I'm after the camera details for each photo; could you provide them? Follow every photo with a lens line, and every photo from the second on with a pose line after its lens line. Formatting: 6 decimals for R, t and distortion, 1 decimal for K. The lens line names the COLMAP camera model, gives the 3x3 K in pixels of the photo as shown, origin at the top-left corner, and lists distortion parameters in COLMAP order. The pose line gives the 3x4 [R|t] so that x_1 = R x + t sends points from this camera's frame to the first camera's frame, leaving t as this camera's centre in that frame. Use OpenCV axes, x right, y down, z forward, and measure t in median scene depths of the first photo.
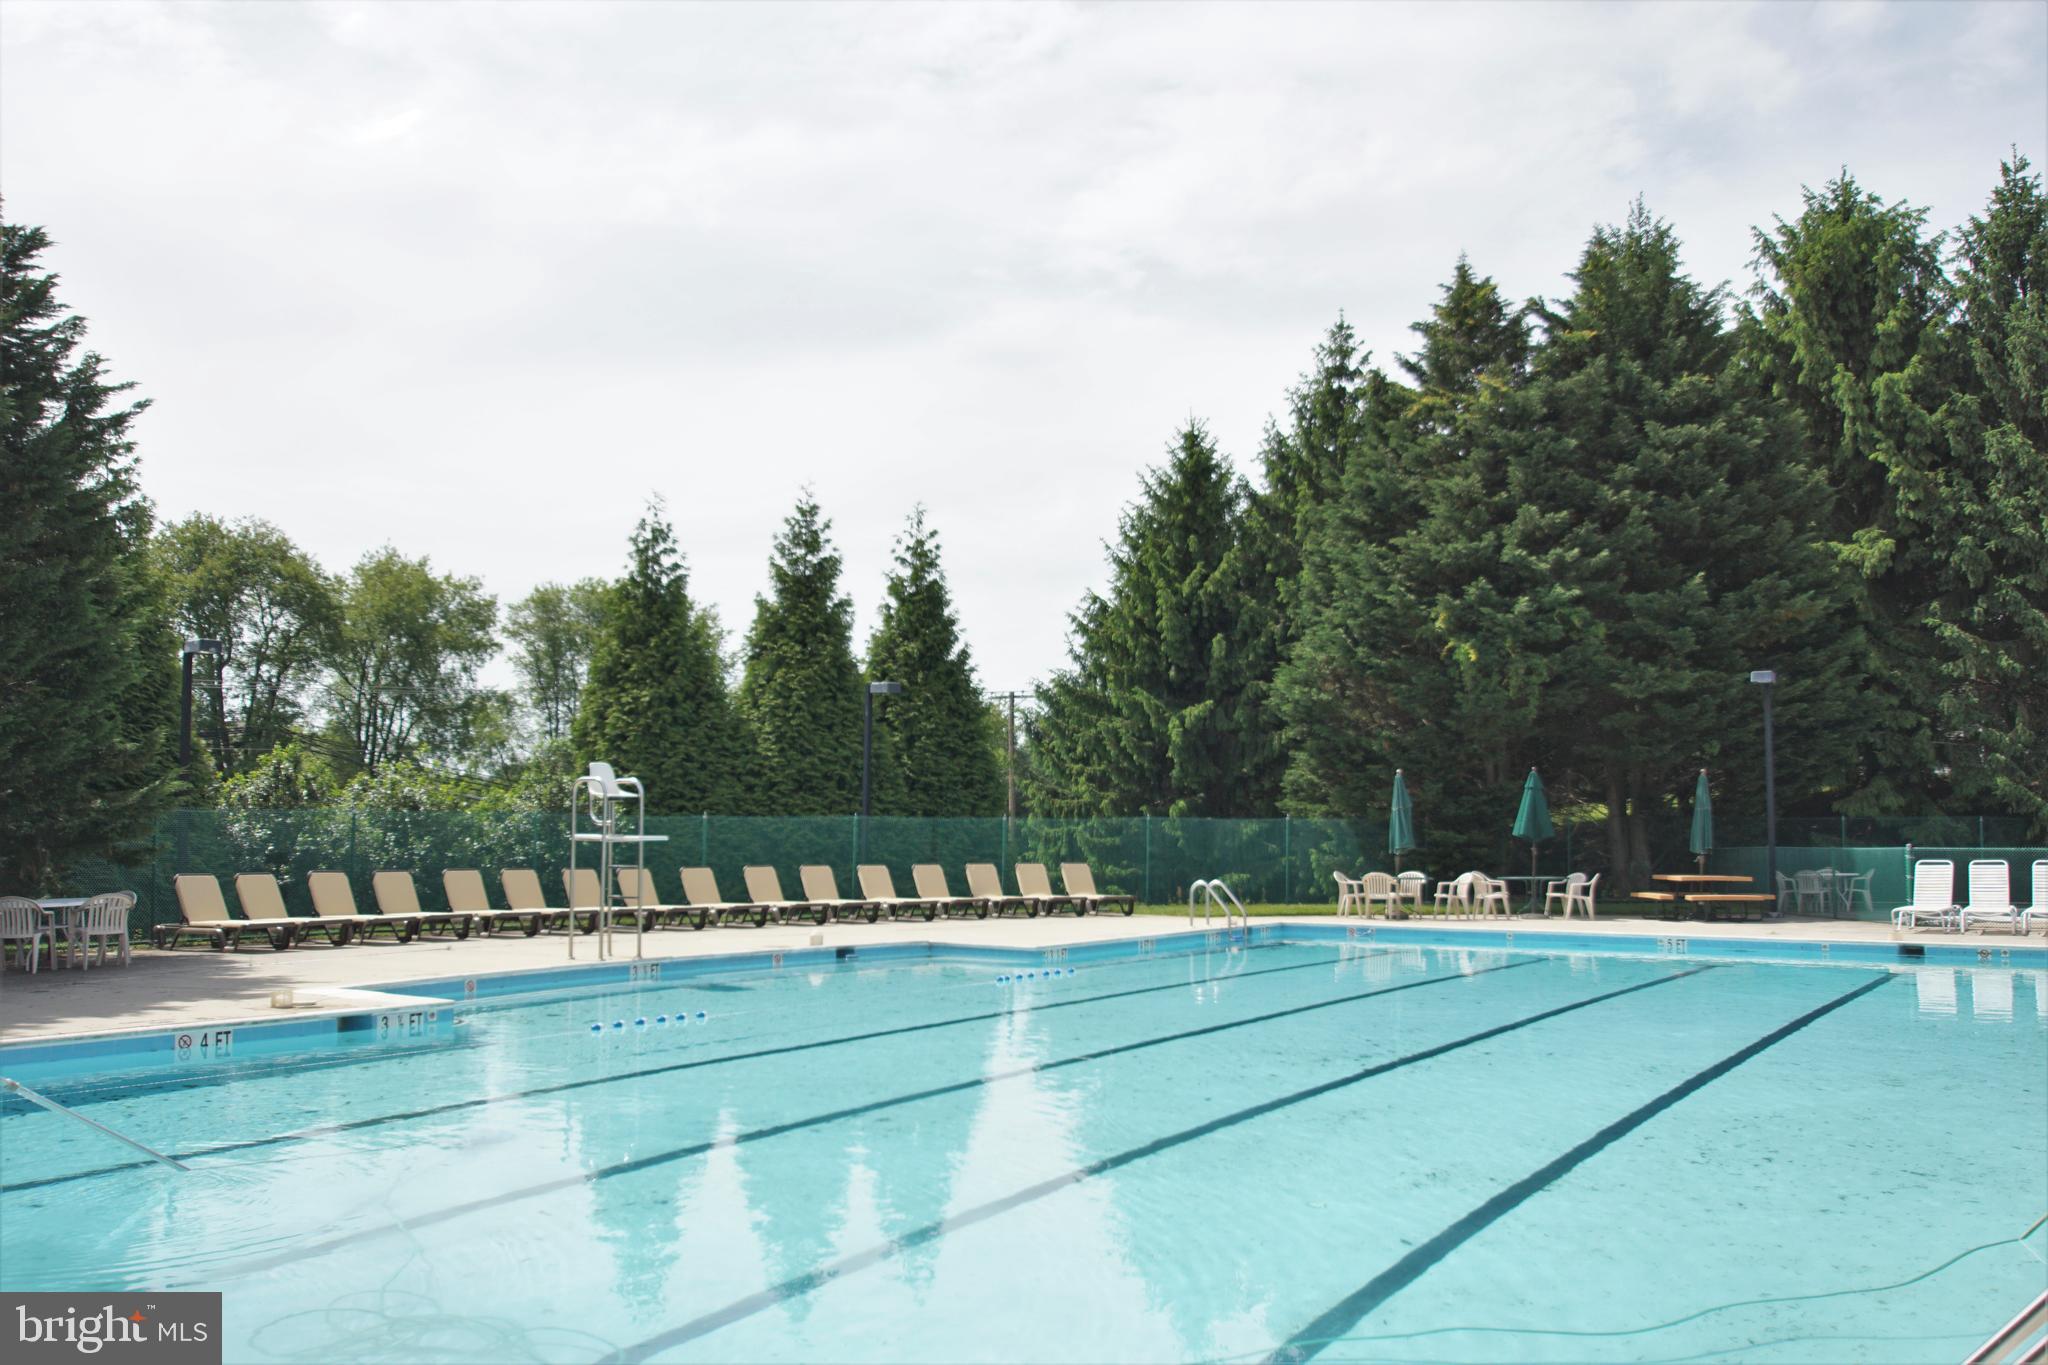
lens RADIAL K [[1637.5, 0, 1019.3], [0, 1637.5, 684.1], [0, 0, 1]] dist [-0.061273, 0.043495]
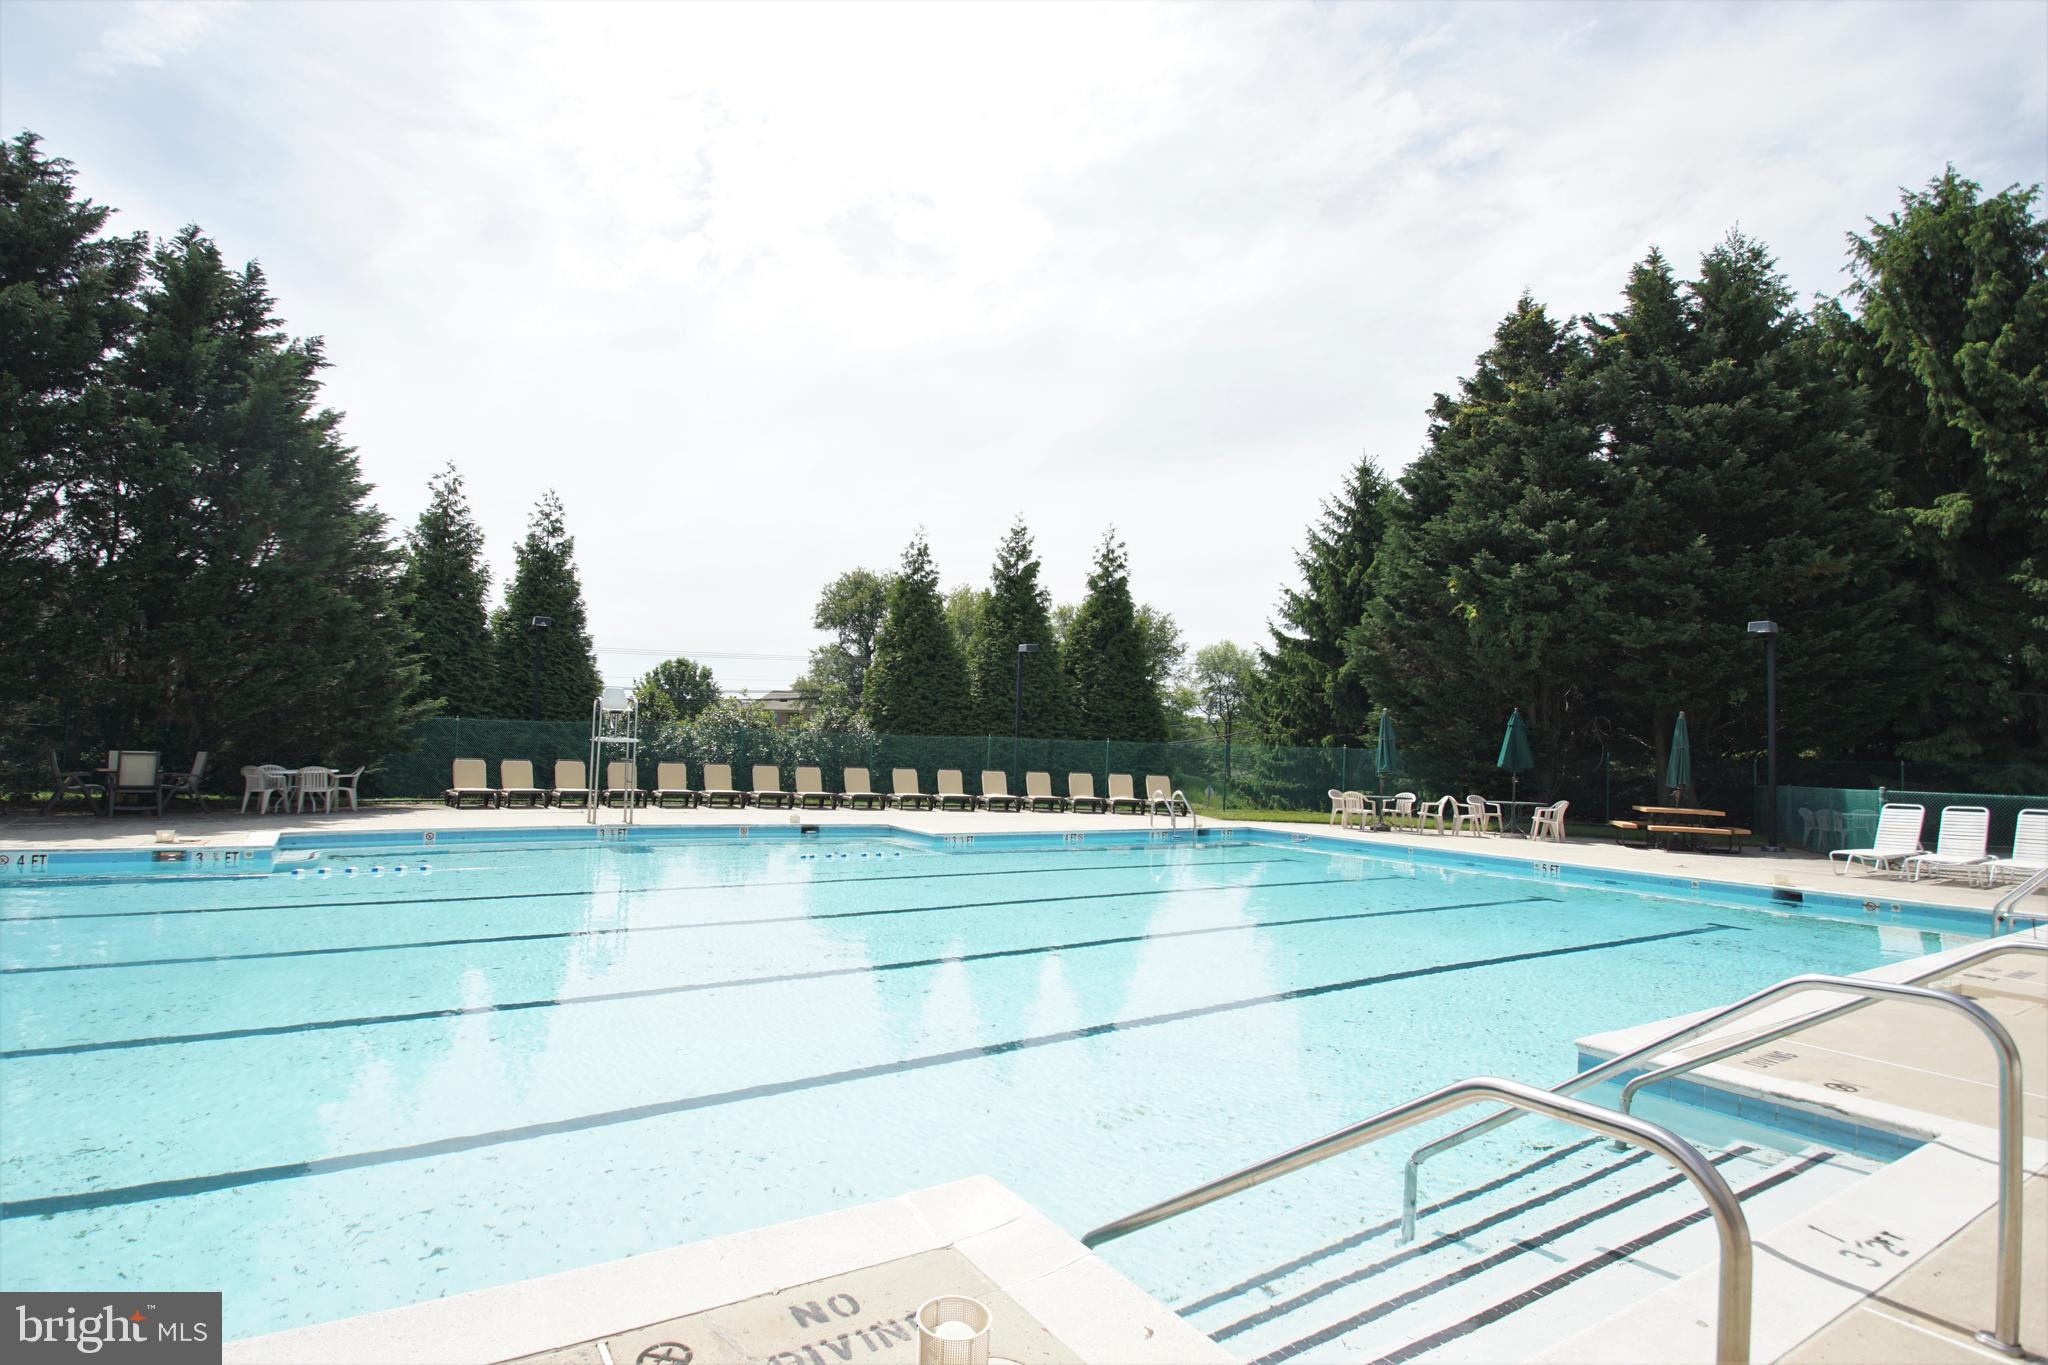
lens RADIAL K [[984.3, 0, 1023.4], [0, 984.3, 692.7], [0, 0, 1]] dist [-0.009134, -0.007191]
pose [[0.923395, 0.005243, -0.383814, 0.221588], [0.004856, 0.999667, 0.025338, 0.017440], [0.383820, -0.025261, 0.923063, 0.183116]]
